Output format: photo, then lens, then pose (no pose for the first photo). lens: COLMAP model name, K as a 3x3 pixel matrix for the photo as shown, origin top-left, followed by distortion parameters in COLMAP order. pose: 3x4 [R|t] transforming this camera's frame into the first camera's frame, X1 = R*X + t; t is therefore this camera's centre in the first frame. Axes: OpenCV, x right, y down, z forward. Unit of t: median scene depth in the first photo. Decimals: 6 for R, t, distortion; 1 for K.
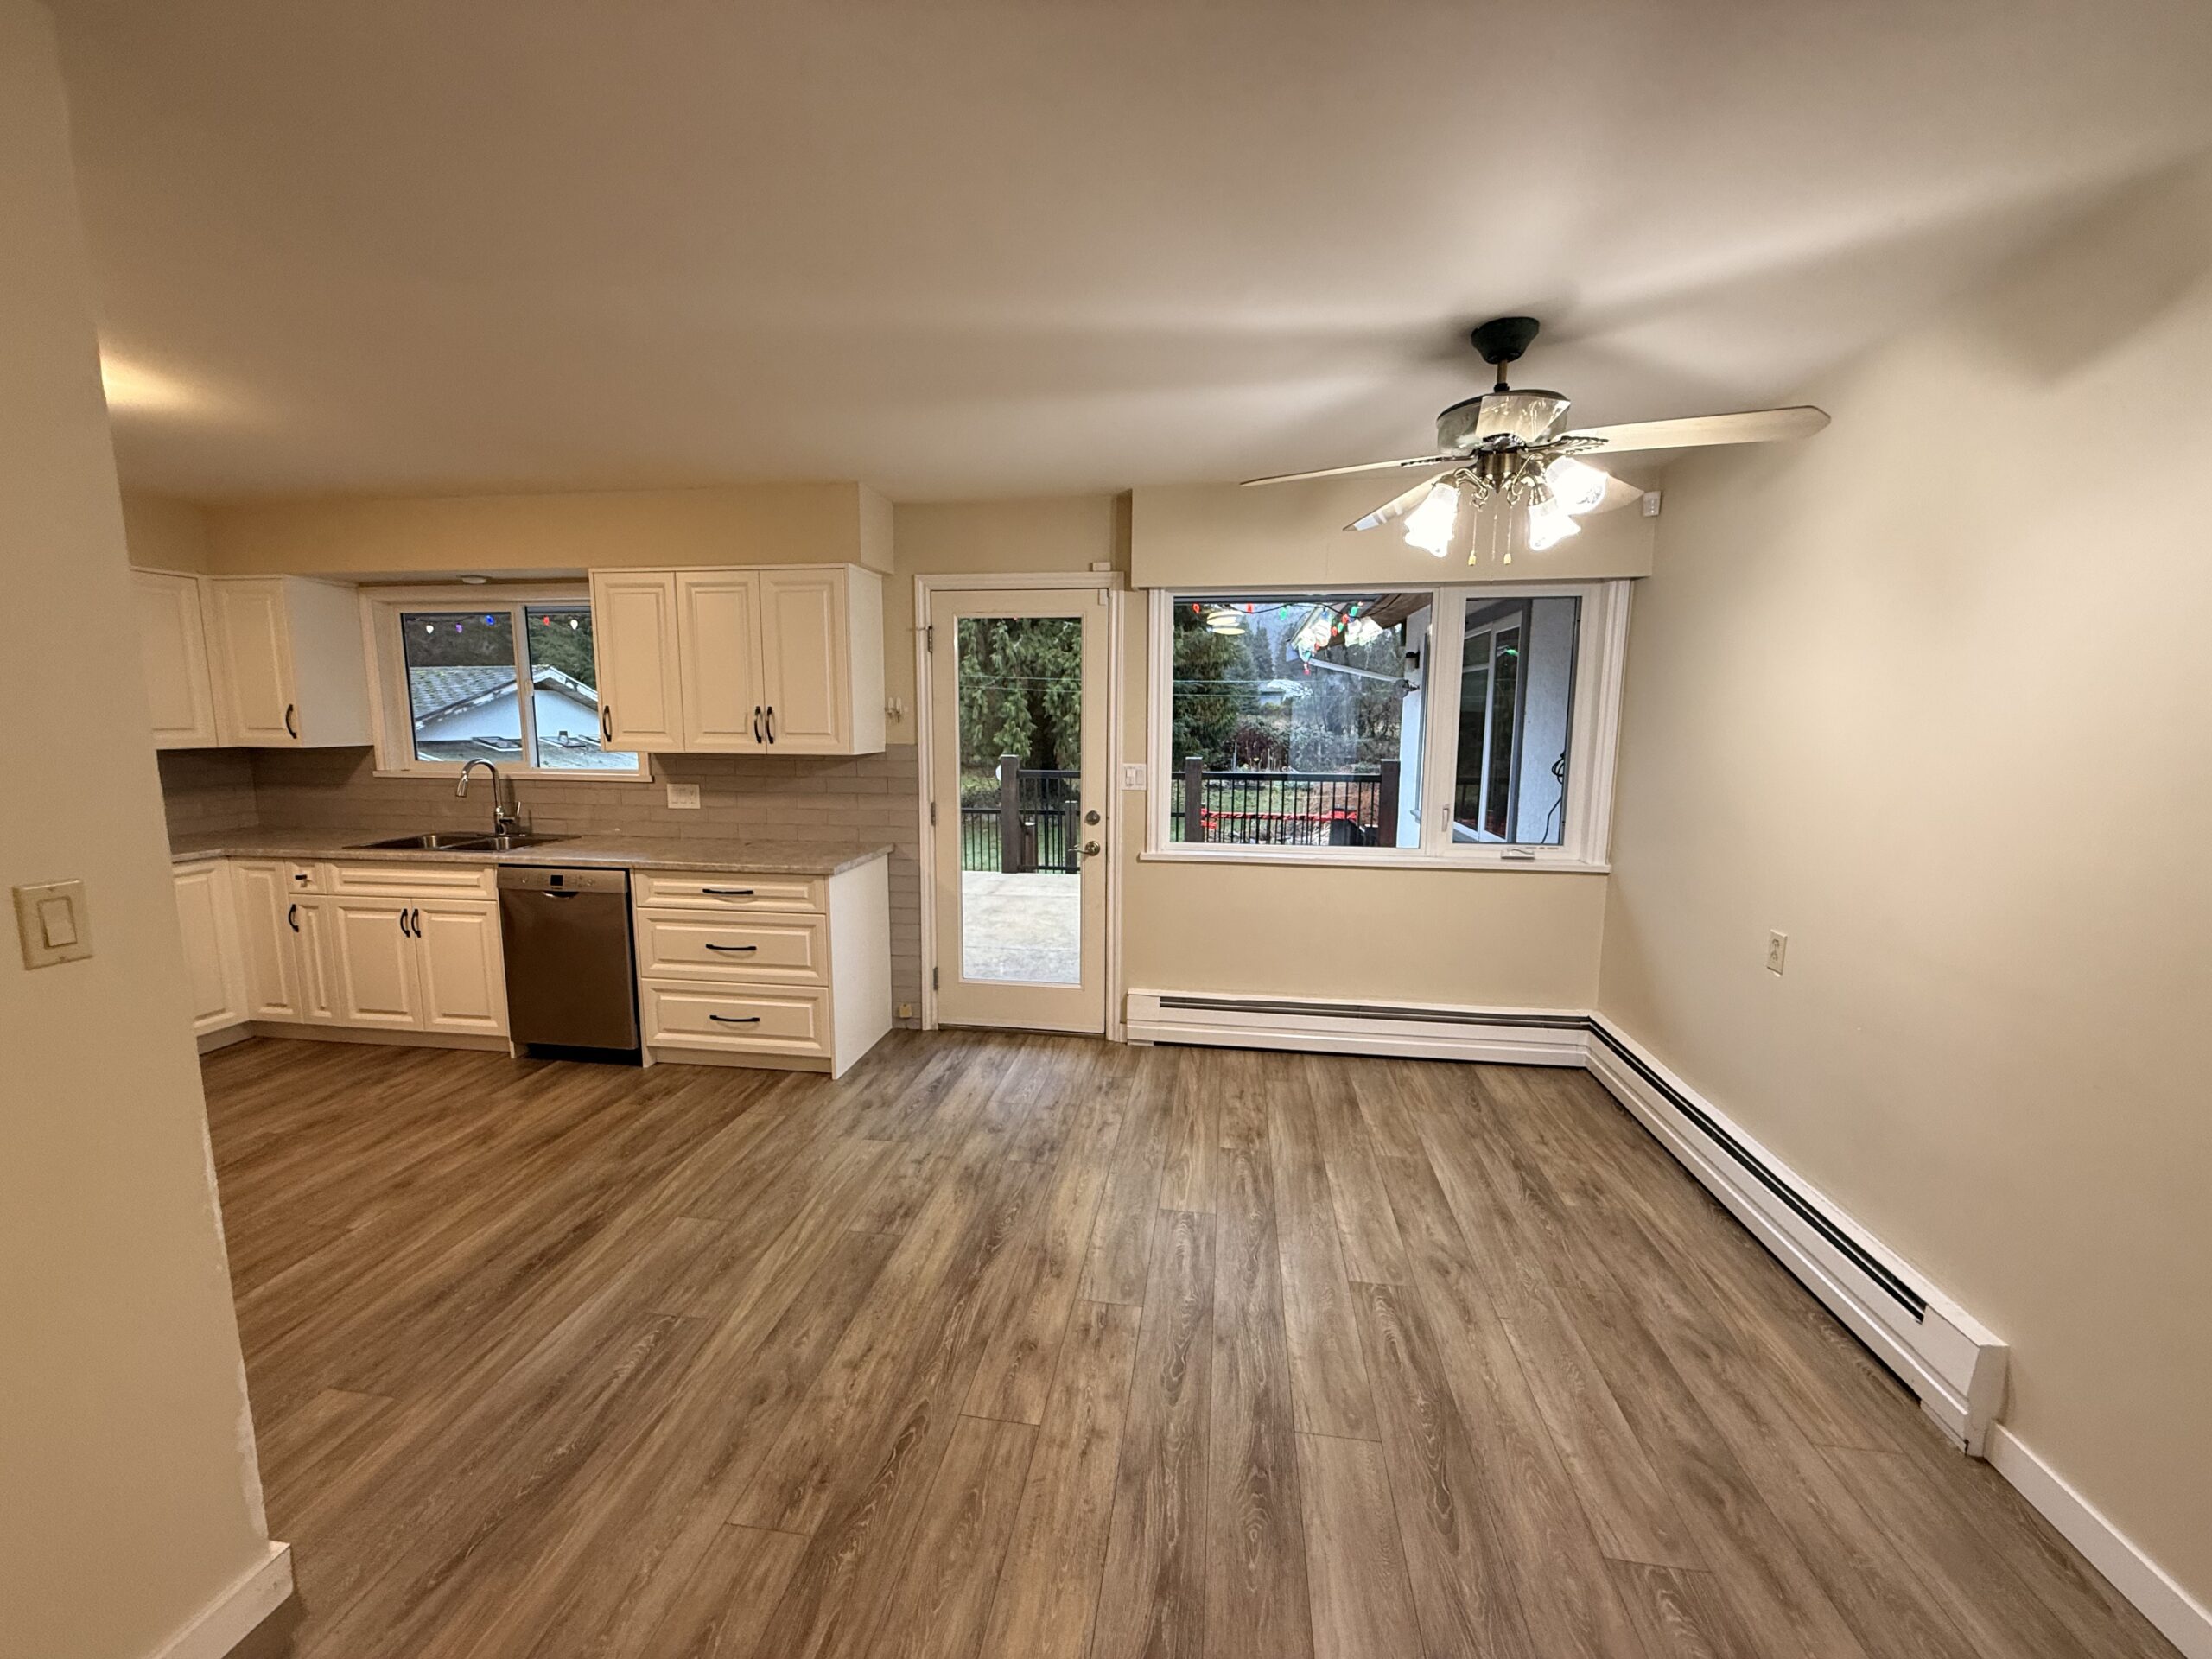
lens RADIAL K [[875.0, 0, 1106.1], [0, 875.0, 827.9], [0, 0, 1]] dist [0.001671, -0.000876]
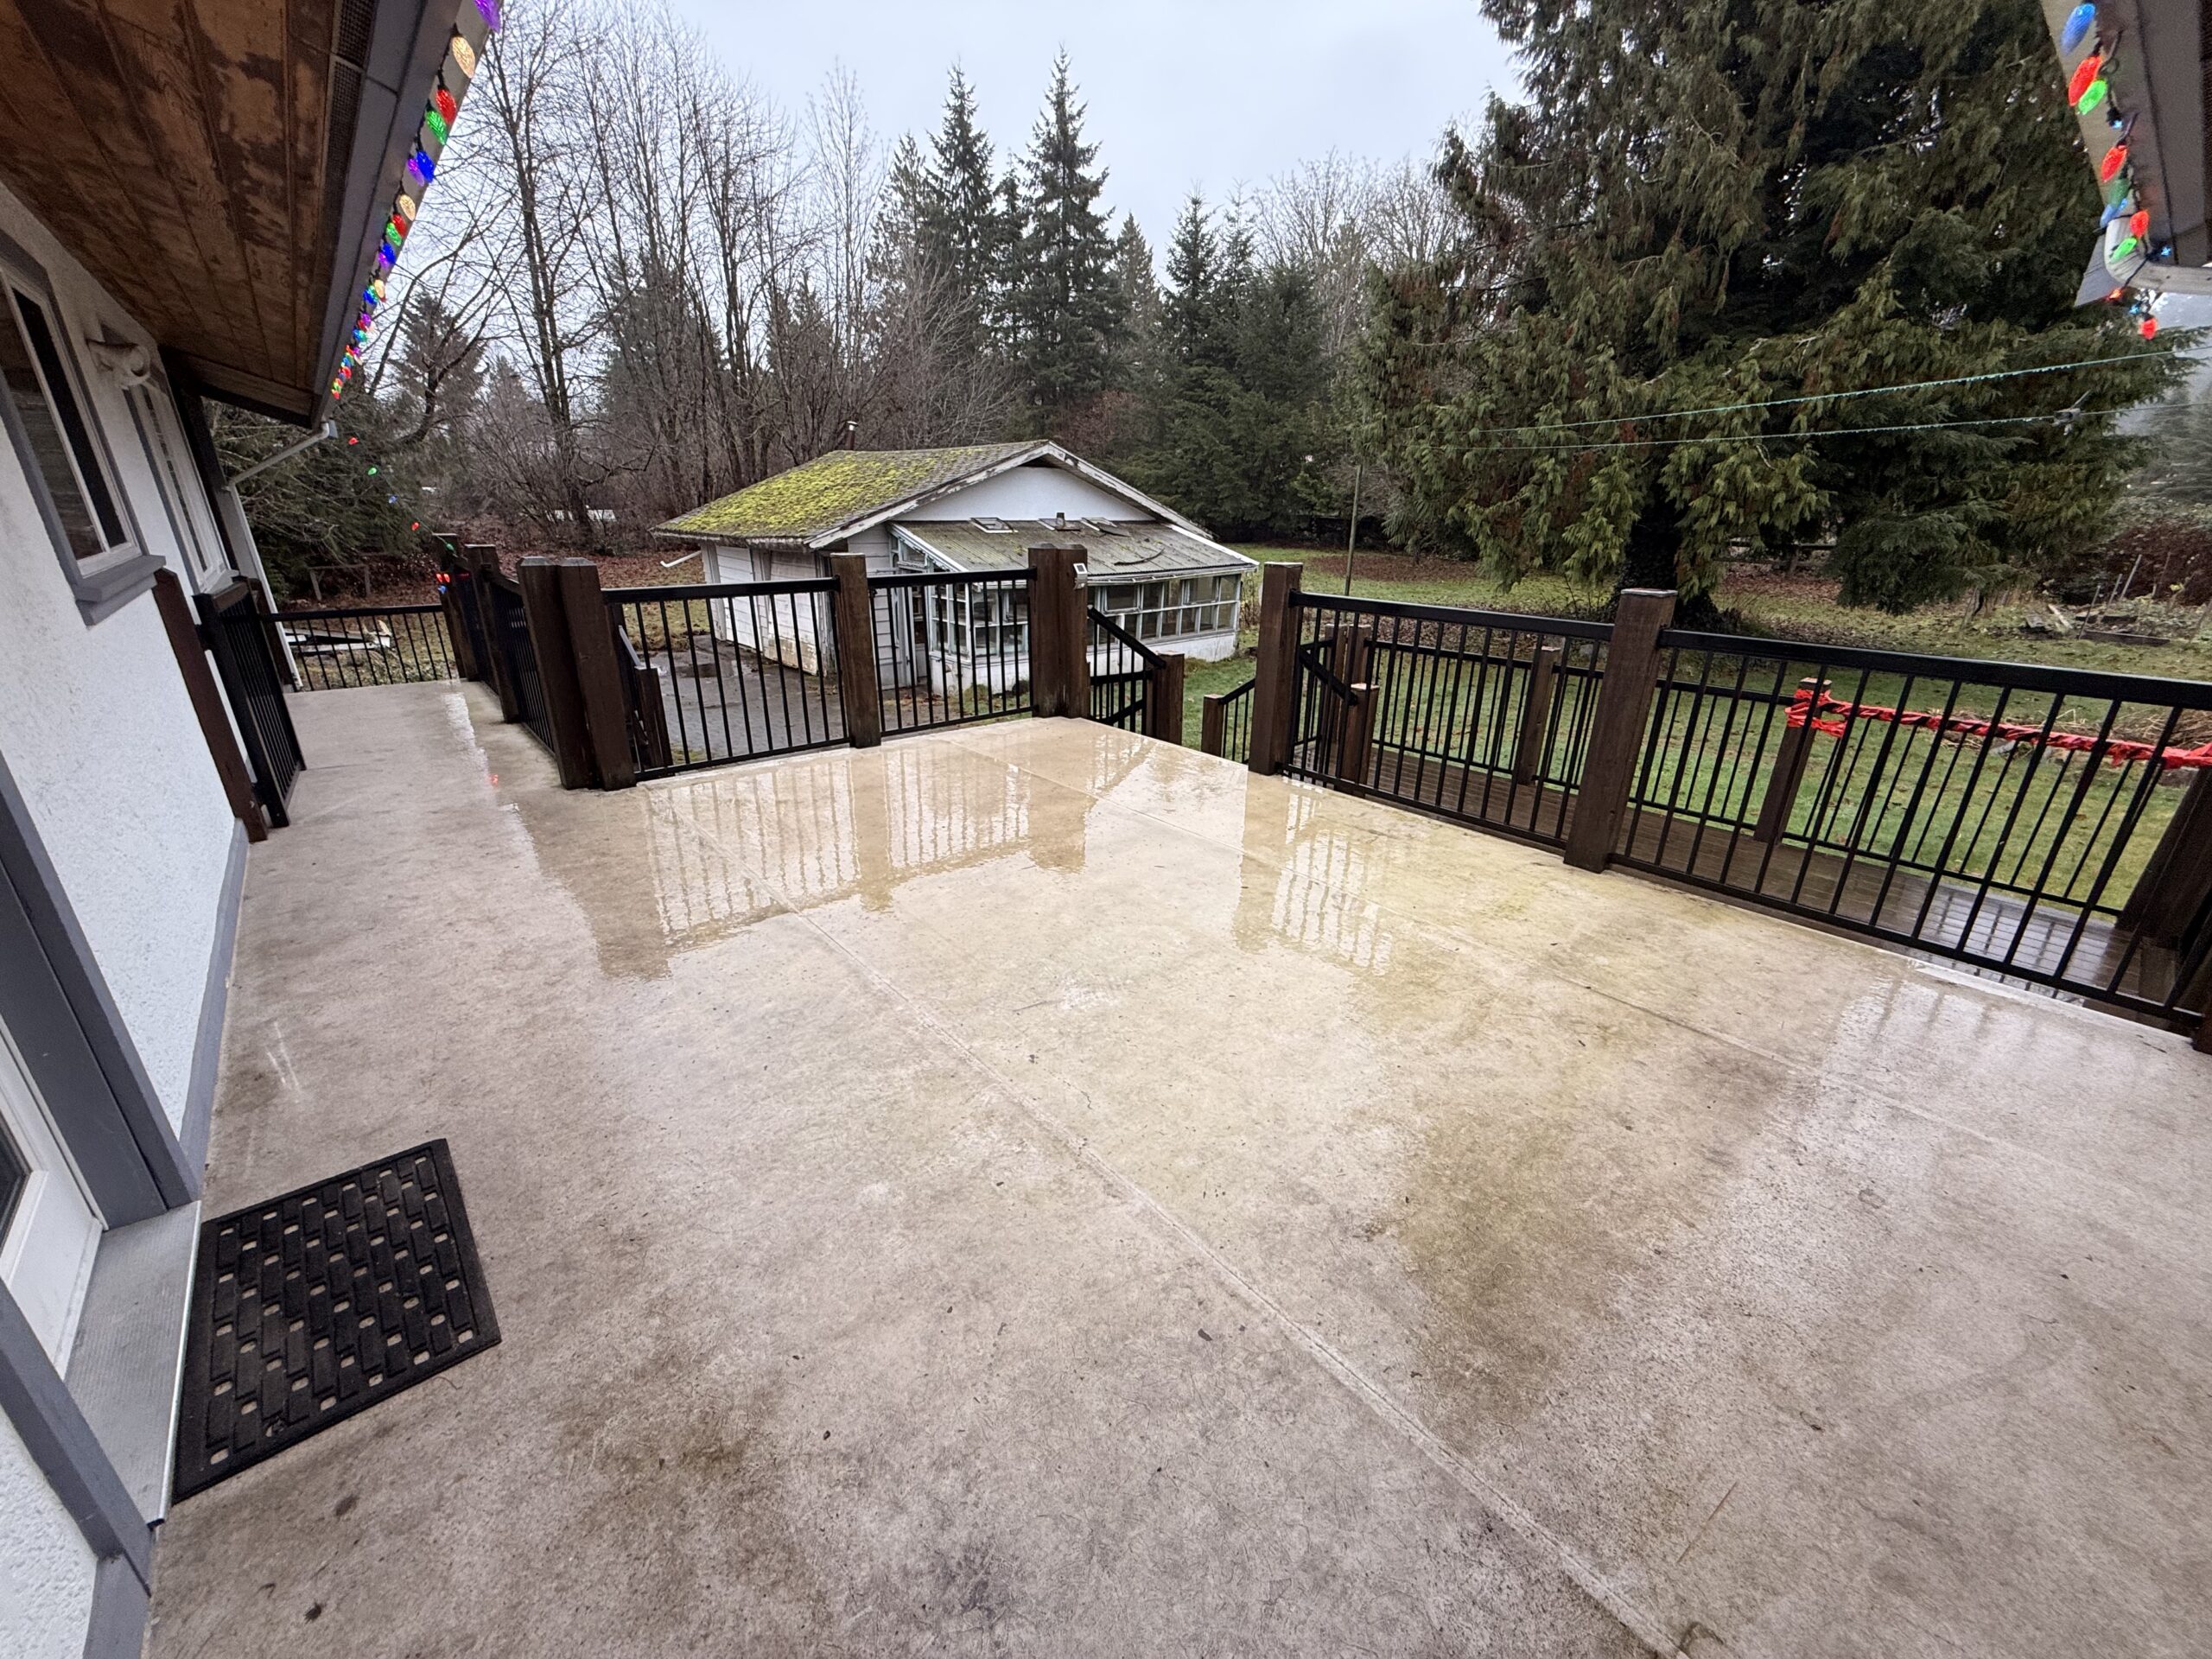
lens RADIAL K [[875.0, 0, 1089.8], [0, 875.0, 827.1], [0, 0, 1]] dist [0.001671, -0.000876]
pose [[0.743706, 0.238392, -0.624556, 0.430270], [-0.091251, 0.961712, 0.258425, -0.129713], [0.662249, -0.135201, 0.736985, 1.161624]]
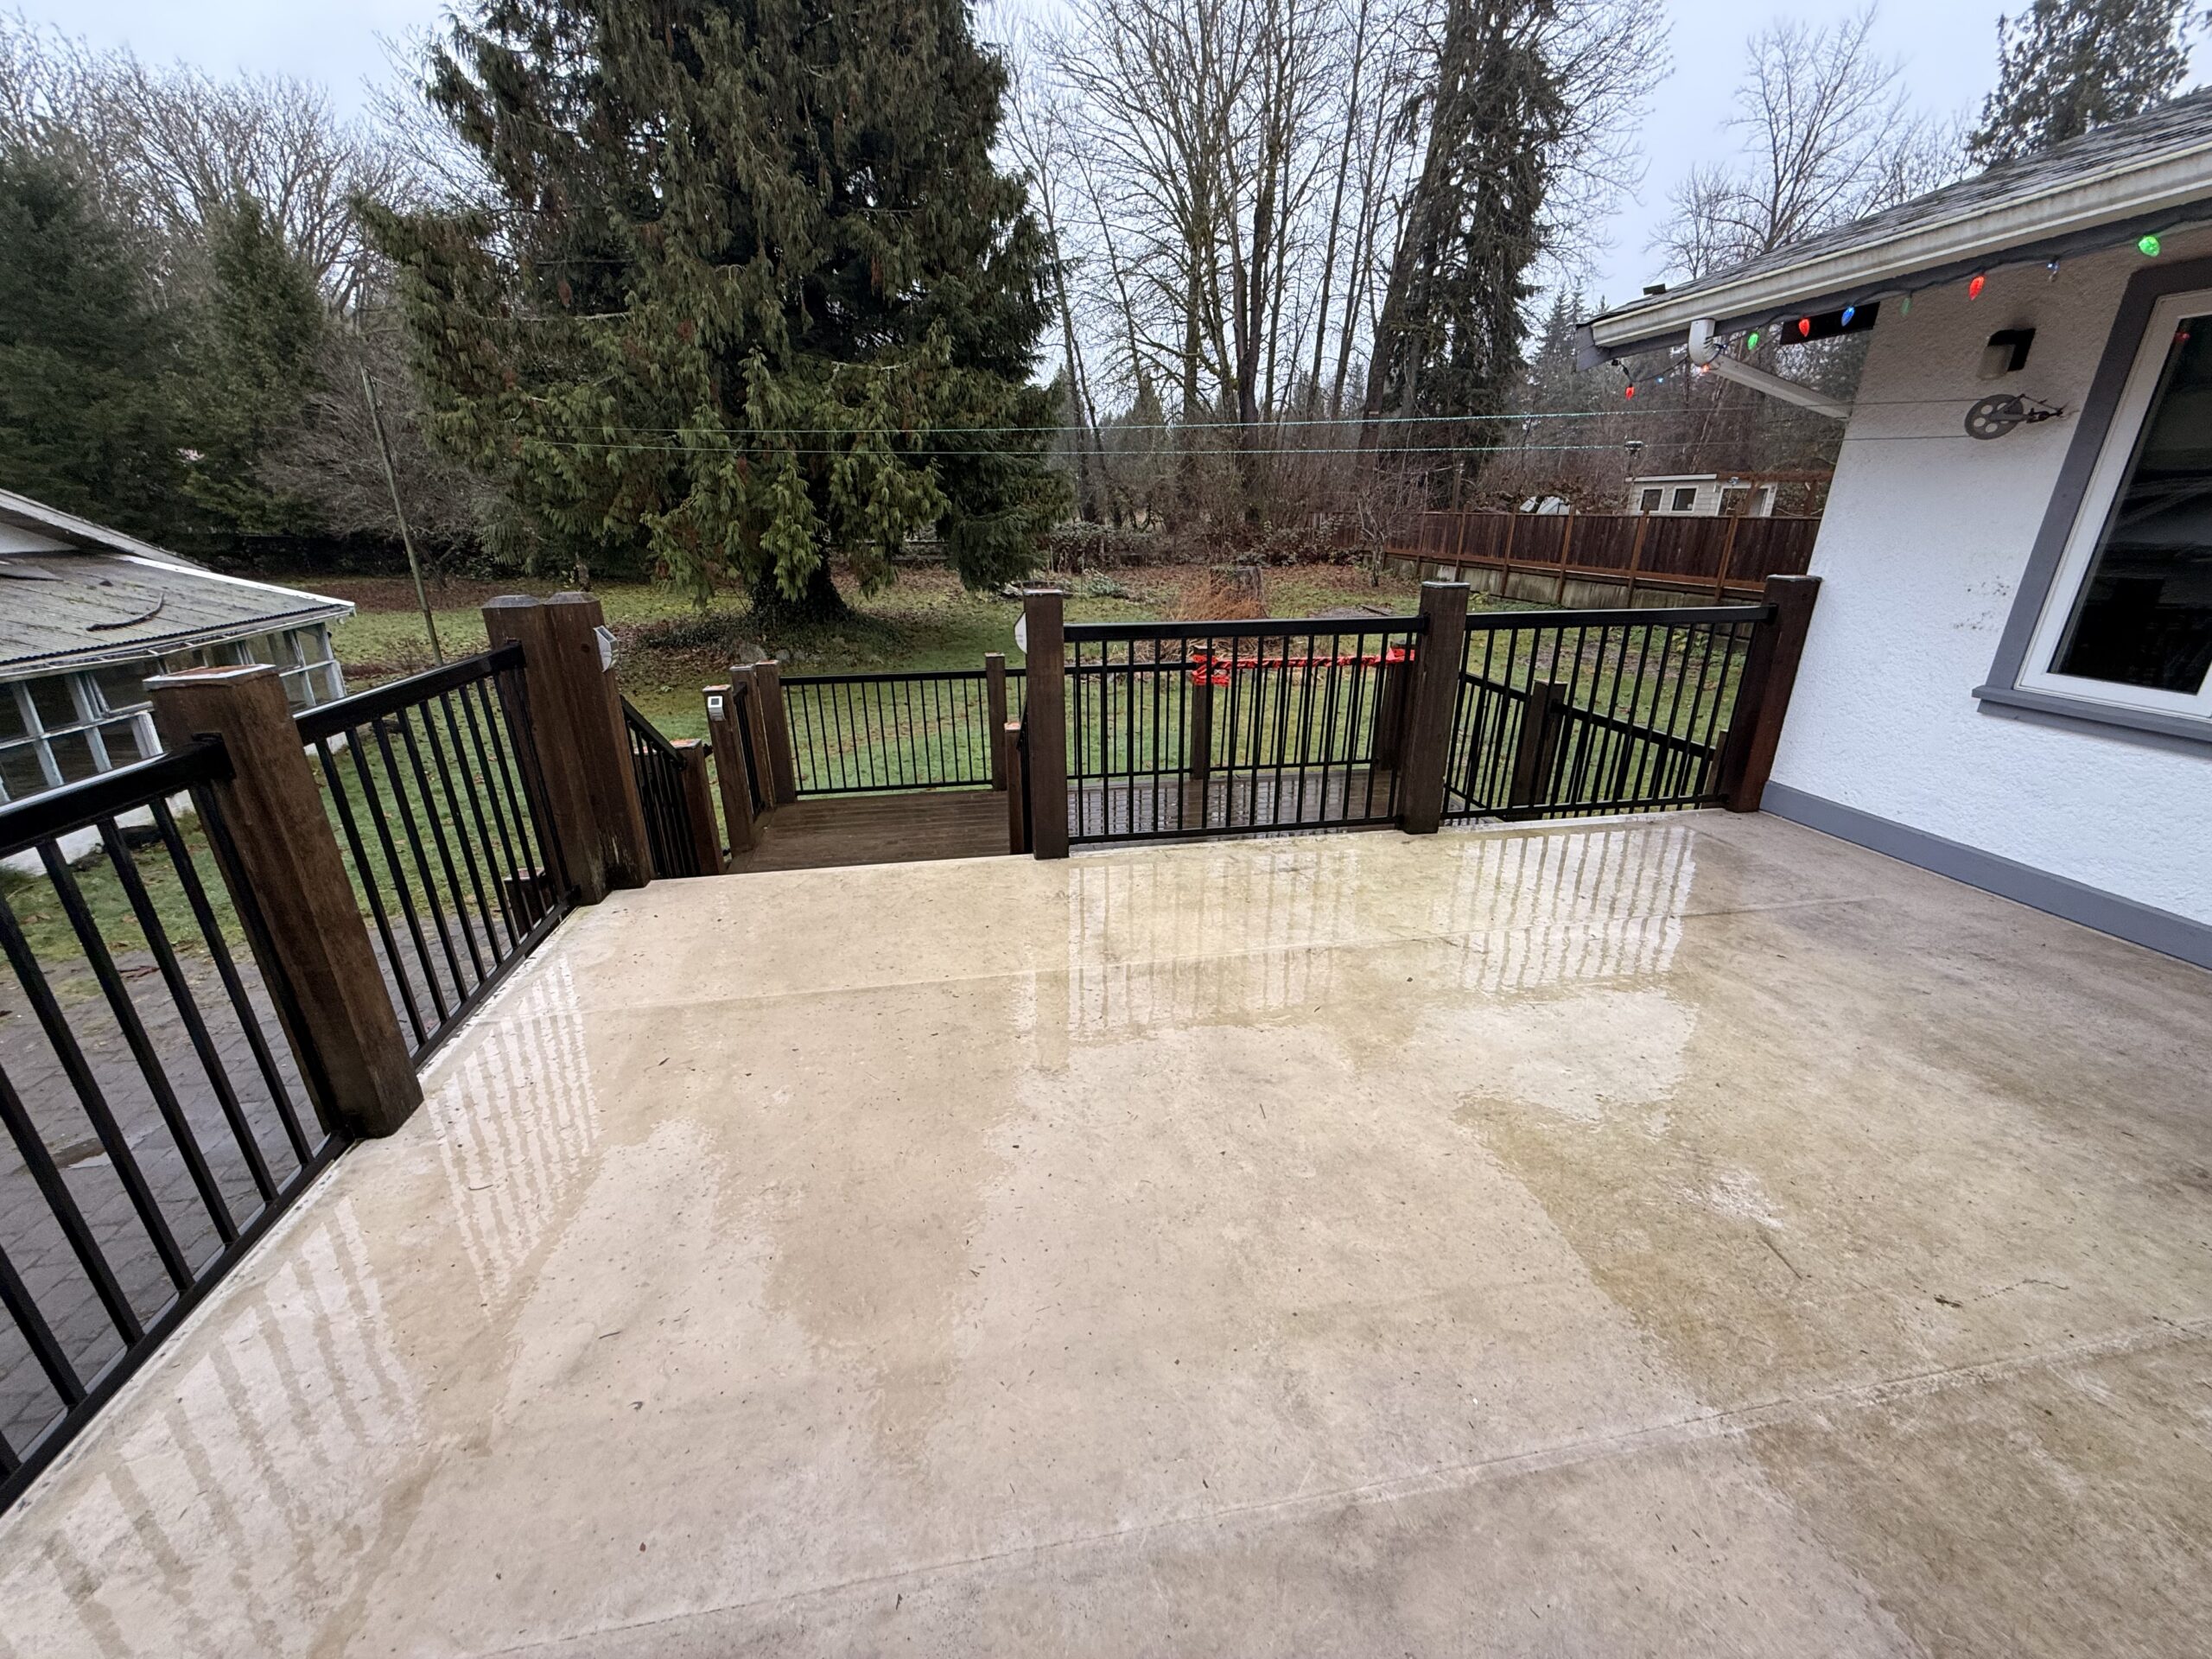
lens RADIAL K [[875.0, 0, 1103.2], [0, 875.0, 841.2], [0, 0, 1]] dist [0.001671, -0.000876]
pose [[0.952595, -0.114600, 0.281833, -0.506984], [0.045882, 0.969864, 0.239286, -0.154388], [-0.300761, -0.215012, 0.929146, 1.354676]]
